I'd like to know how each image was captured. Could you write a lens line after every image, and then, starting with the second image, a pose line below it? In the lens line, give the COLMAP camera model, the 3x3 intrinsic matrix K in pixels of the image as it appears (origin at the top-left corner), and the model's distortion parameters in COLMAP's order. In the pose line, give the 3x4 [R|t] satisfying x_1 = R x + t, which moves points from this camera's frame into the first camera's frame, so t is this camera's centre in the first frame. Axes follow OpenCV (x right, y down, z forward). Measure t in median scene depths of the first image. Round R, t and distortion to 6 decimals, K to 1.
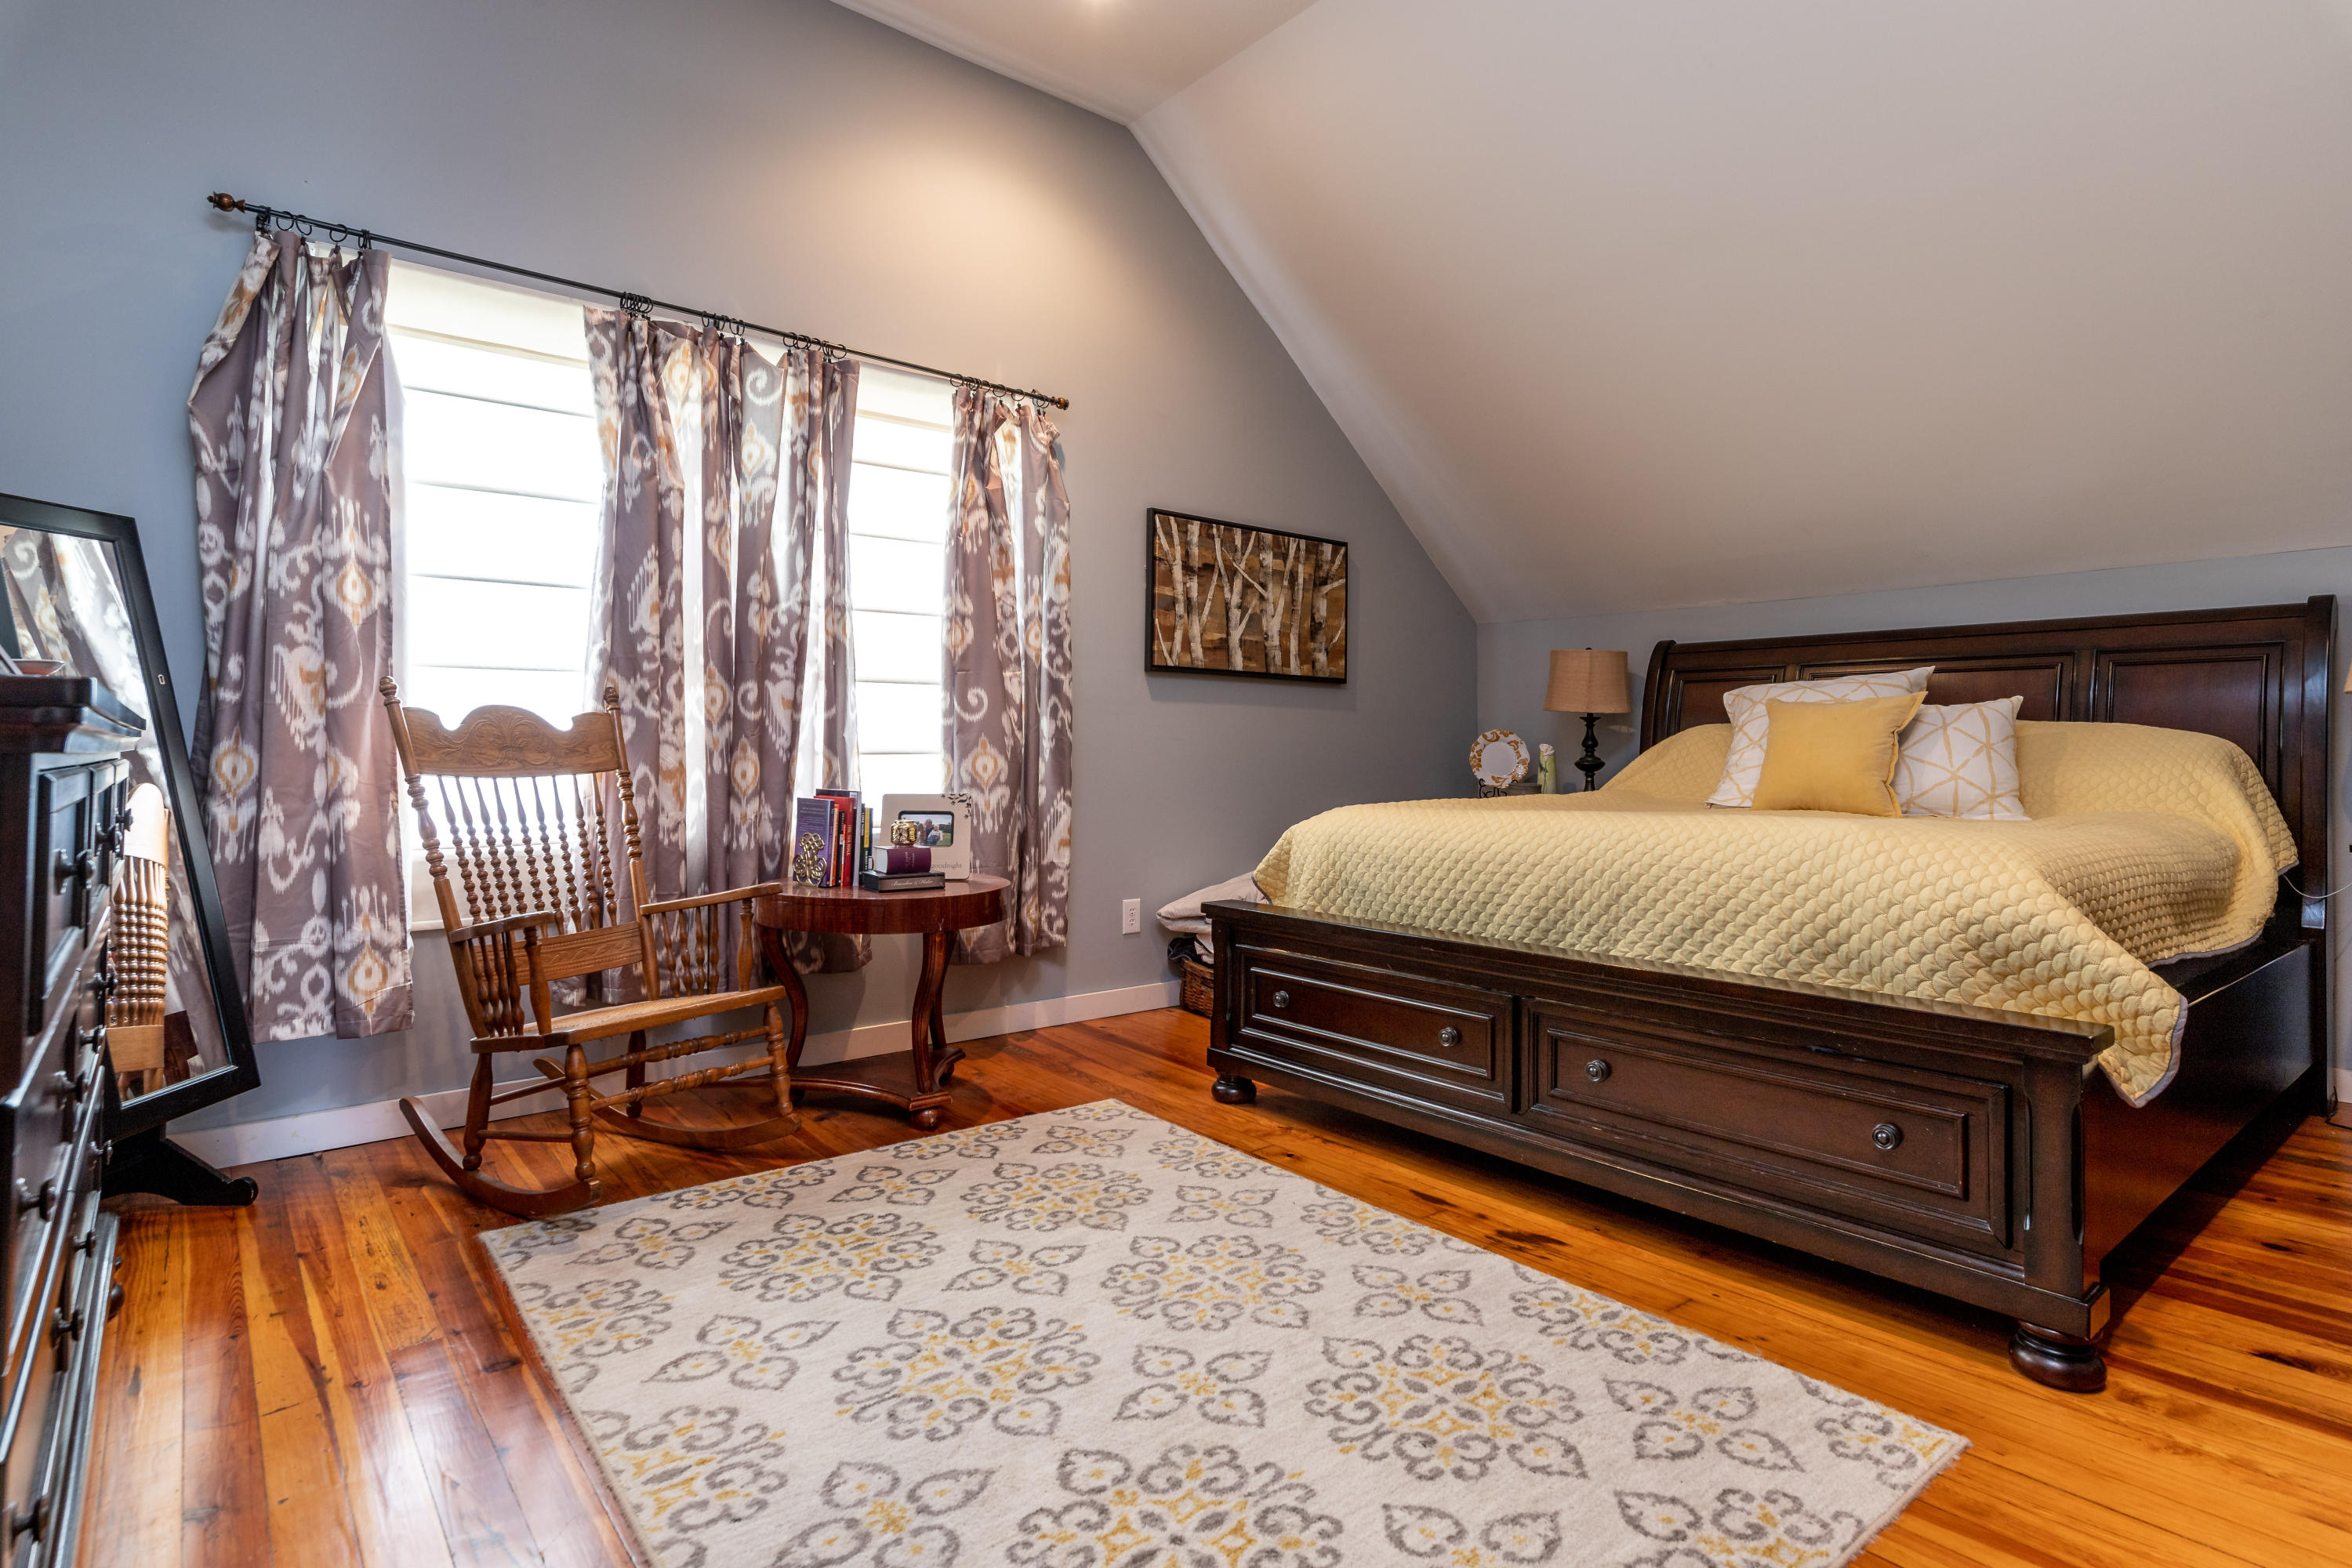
lens RADIAL K [[1220.4, 0, 1179.2], [0, 1220.4, 766.4], [0, 0, 1]] dist [0.000023, 0.000066]
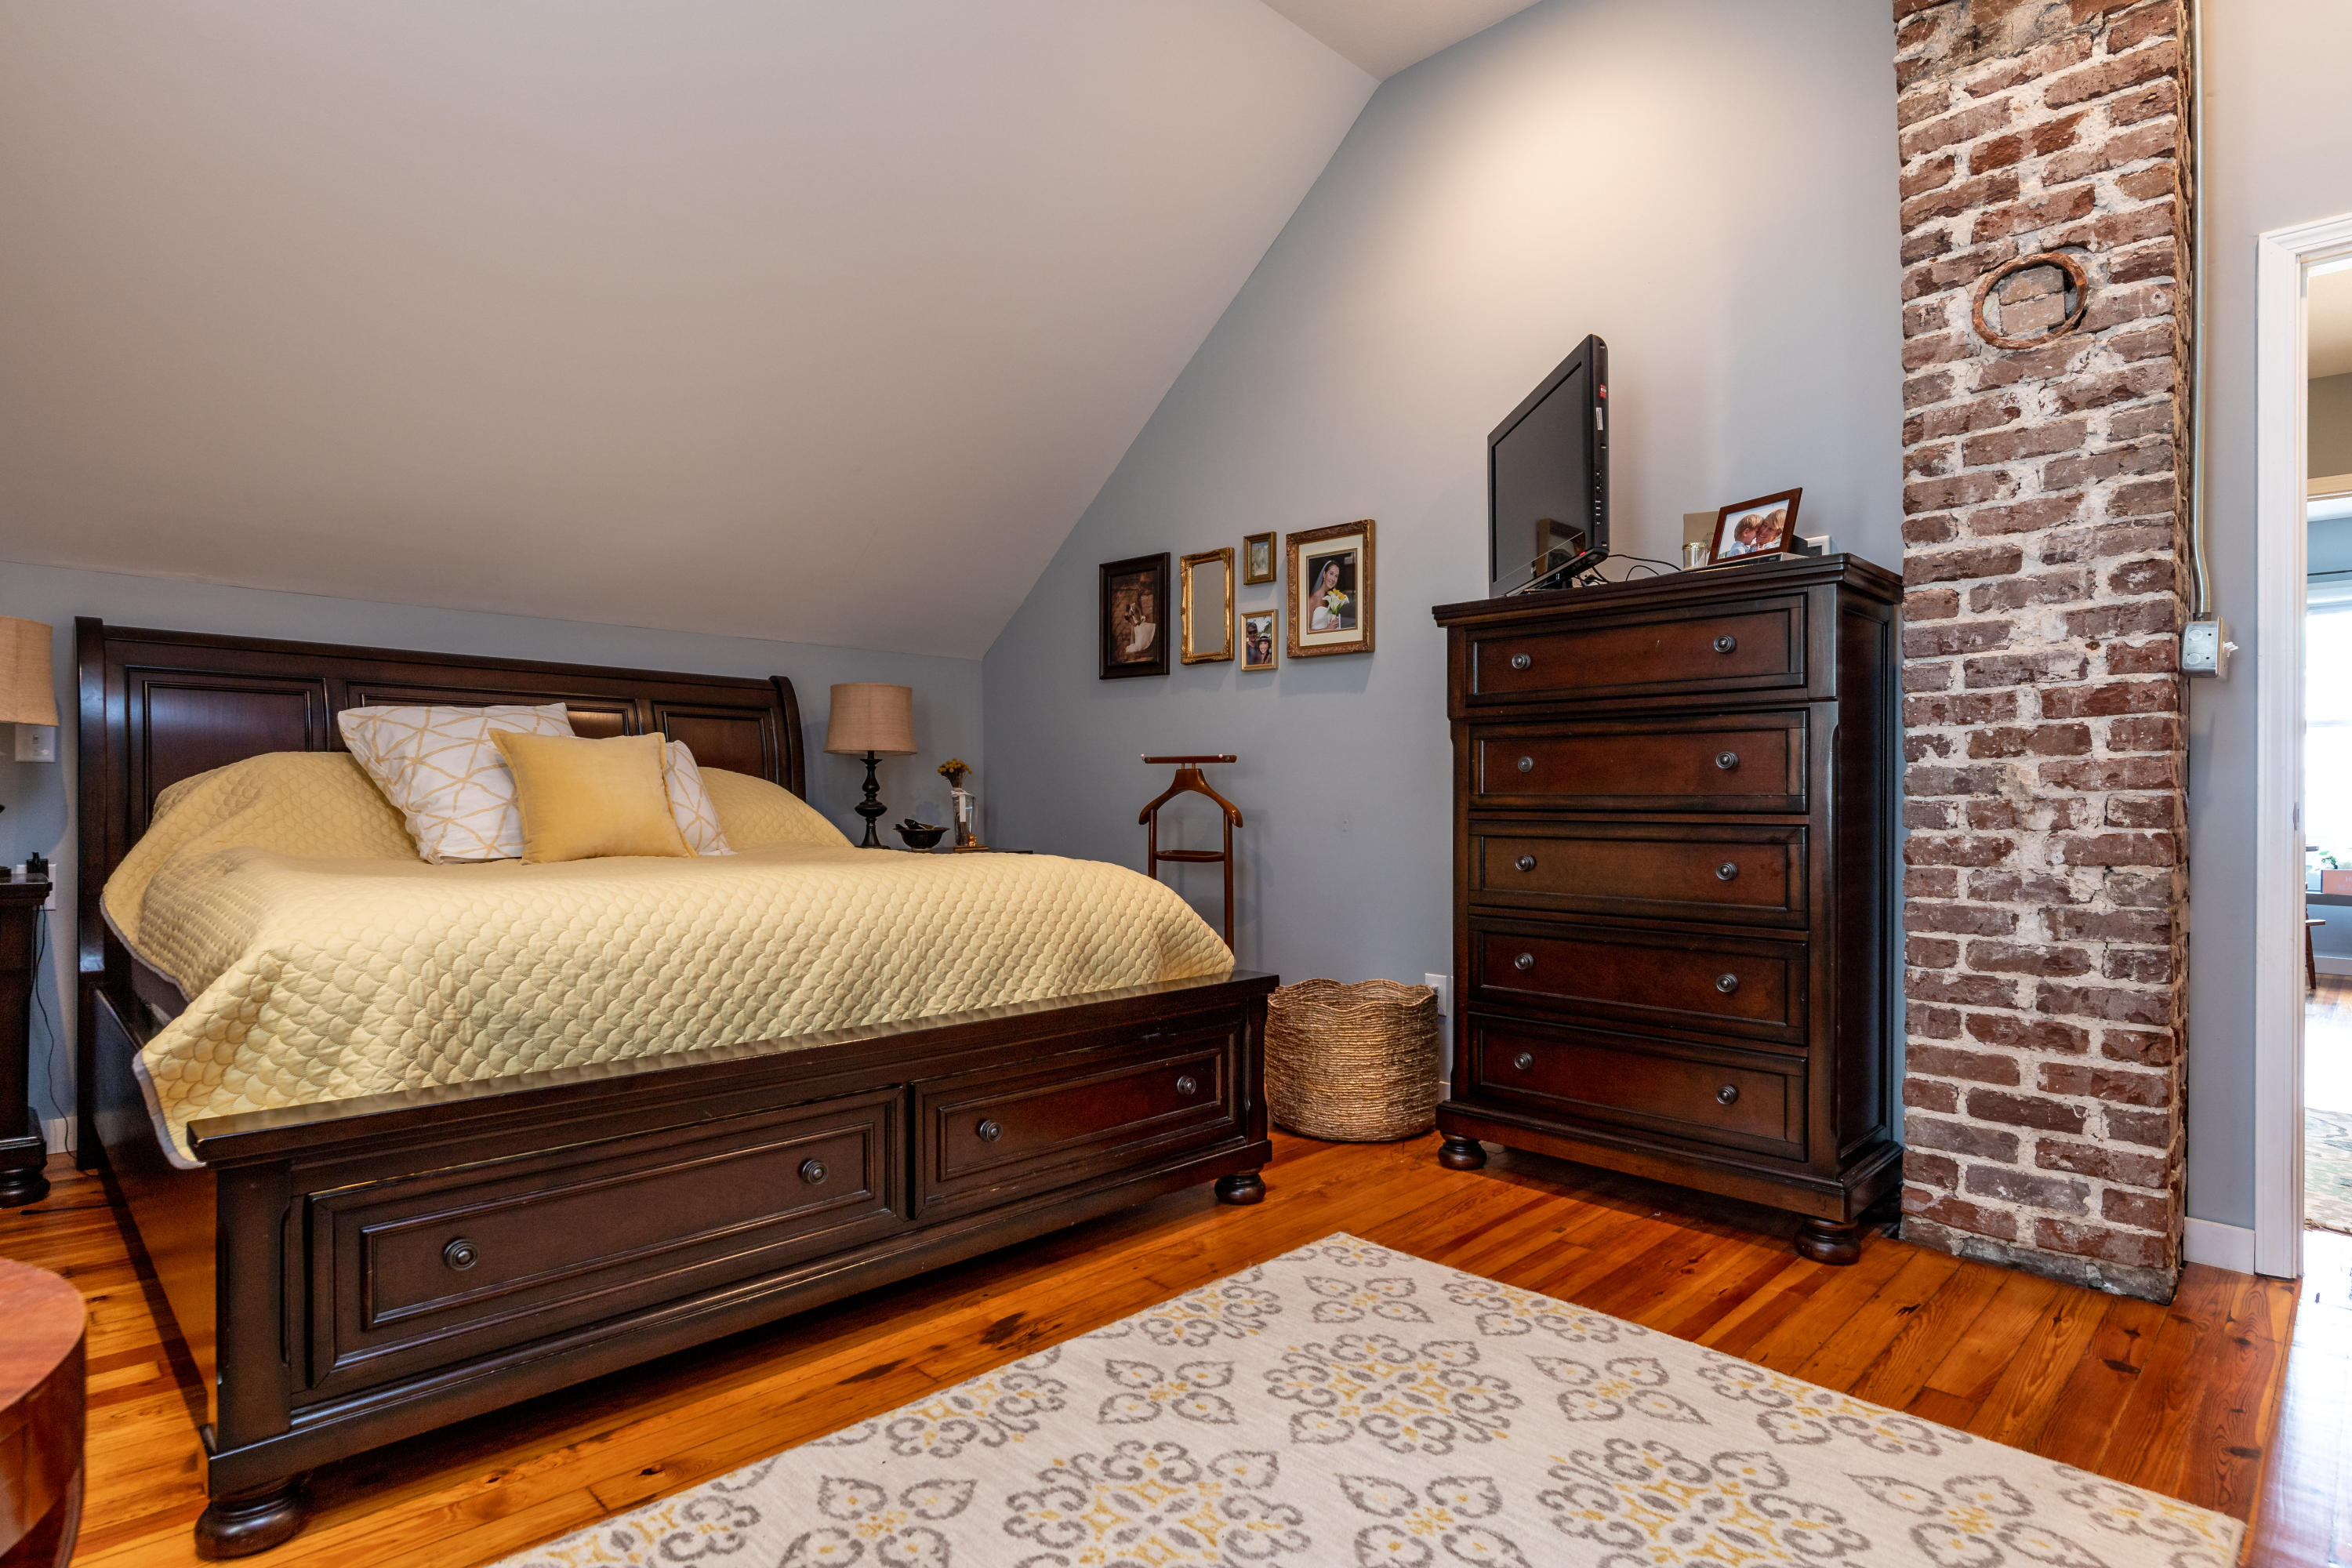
lens RADIAL K [[1217.8, 0, 1178.7], [0, 1217.8, 848.3], [0, 0, 1]] dist [-0.004256, -0.000586]
pose [[-0.111604, -0.045911, 0.992692, -0.615298], [0.002976, 0.998912, 0.046534, -0.016528], [-0.993748, 0.008148, -0.111346, 0.961391]]
